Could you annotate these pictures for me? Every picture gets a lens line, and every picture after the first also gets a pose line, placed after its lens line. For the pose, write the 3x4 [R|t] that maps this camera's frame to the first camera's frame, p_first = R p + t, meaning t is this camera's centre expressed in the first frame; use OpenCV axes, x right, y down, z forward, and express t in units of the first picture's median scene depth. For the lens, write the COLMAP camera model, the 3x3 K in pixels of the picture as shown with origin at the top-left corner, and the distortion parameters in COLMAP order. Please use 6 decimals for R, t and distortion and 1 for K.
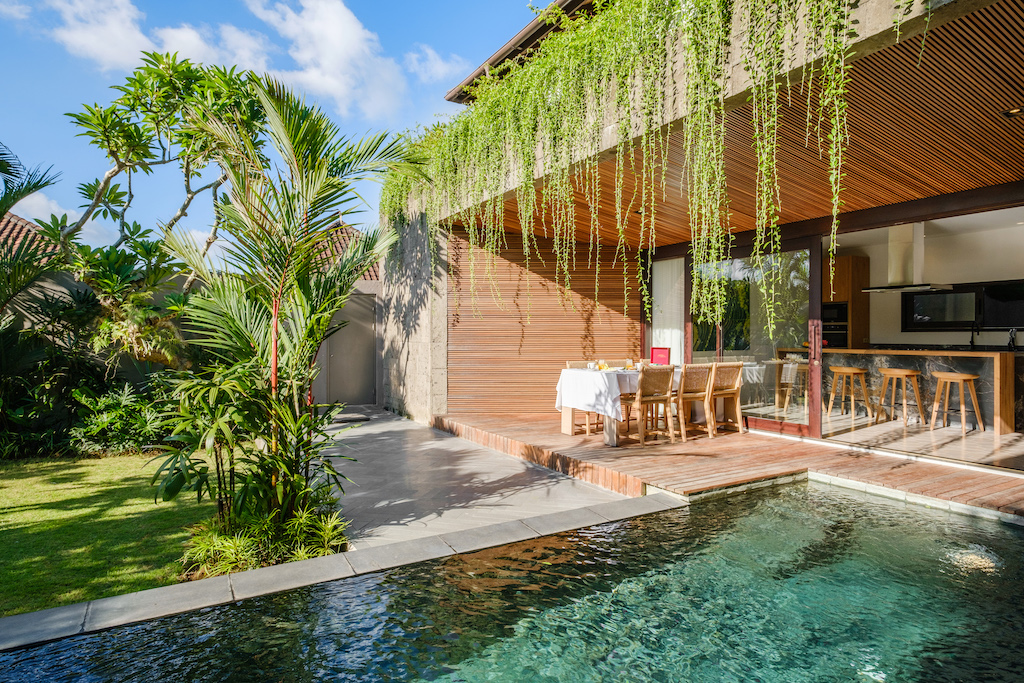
lens RADIAL K [[562.9, 0, 509.2], [0, 562.9, 349.8], [0, 0, 1]] dist [0.017018, 0.000281]
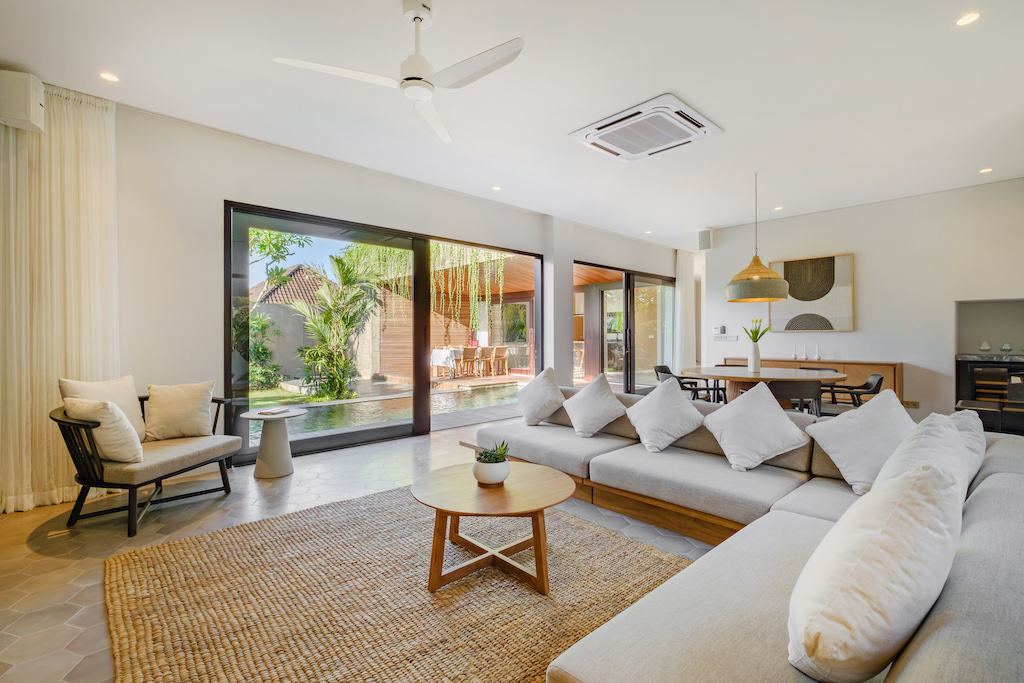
lens RADIAL K [[461.6, 0, 509.6], [0, 461.6, 334.2], [0, 0, 1]] dist [-0.000547, -0.000054]
pose [[0.976736, -0.000896, 0.214444, -0.009122], [0.006245, 0.999686, -0.024265, 0.020138], [-0.214355, 0.025040, 0.976435, -0.981012]]
